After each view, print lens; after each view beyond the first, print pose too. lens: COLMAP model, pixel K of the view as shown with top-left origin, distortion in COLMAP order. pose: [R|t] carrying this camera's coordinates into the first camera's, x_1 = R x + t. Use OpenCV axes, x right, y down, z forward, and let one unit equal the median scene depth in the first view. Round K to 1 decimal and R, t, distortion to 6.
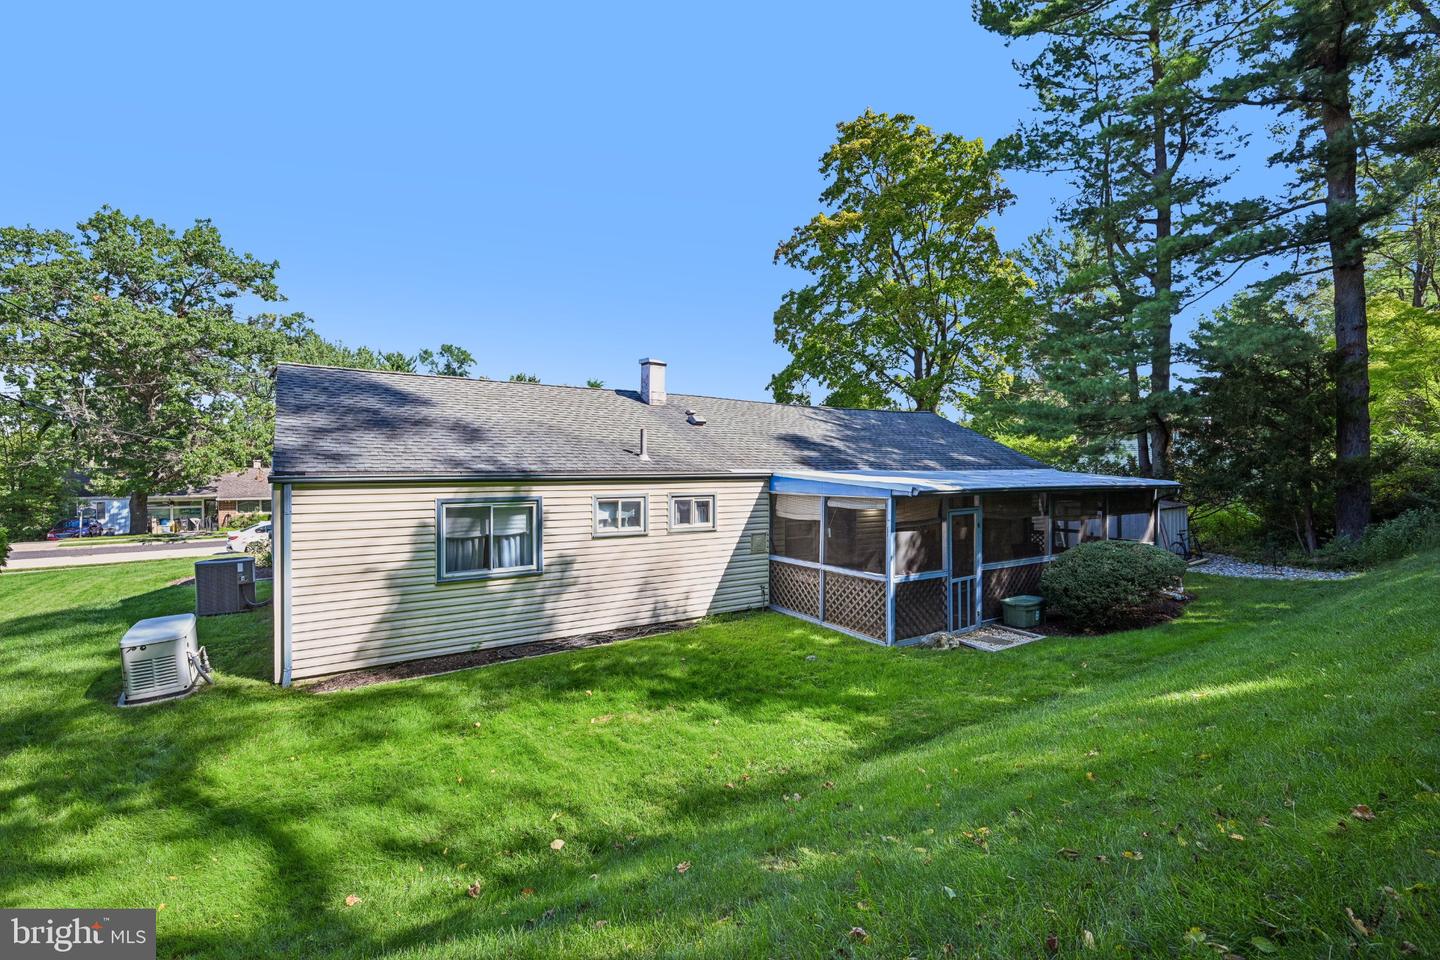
lens RADIAL K [[645.9, 0, 725.4], [0, 645.9, 476.2], [0, 0, 1]] dist [0.004582, 0.000346]
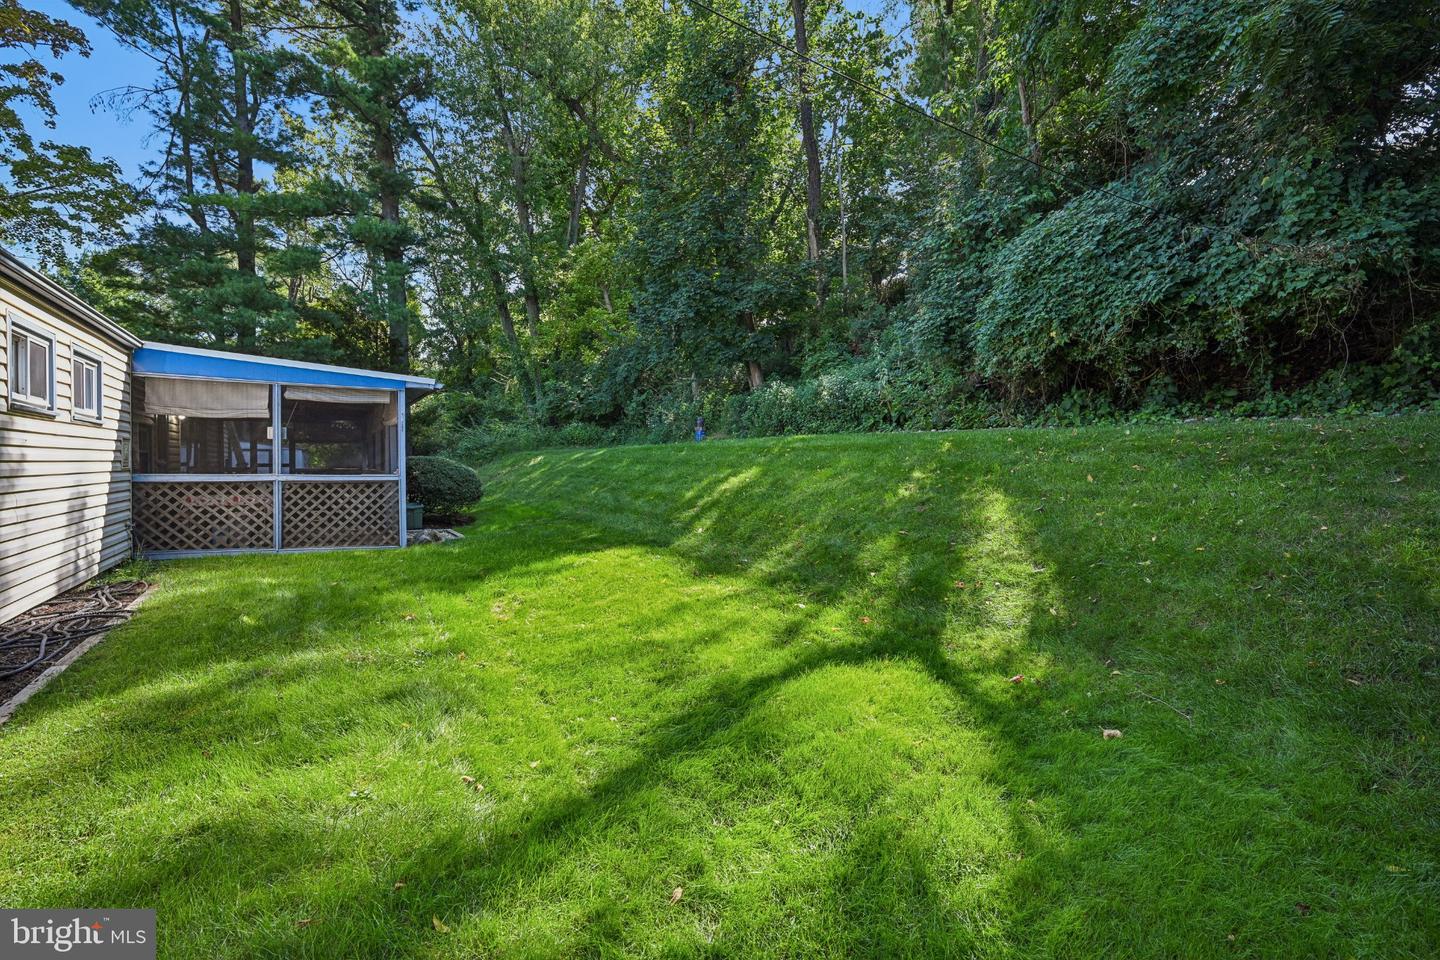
lens RADIAL K [[655.8, 0, 760.9], [0, 655.8, 475.0], [0, 0, 1]] dist [0.000461, 0.000197]
pose [[0.012783, -0.017778, 0.999760, -0.619938], [0.009701, 0.999797, 0.017654, 0.130659], [-0.999871, 0.009473, 0.012953, 0.427119]]
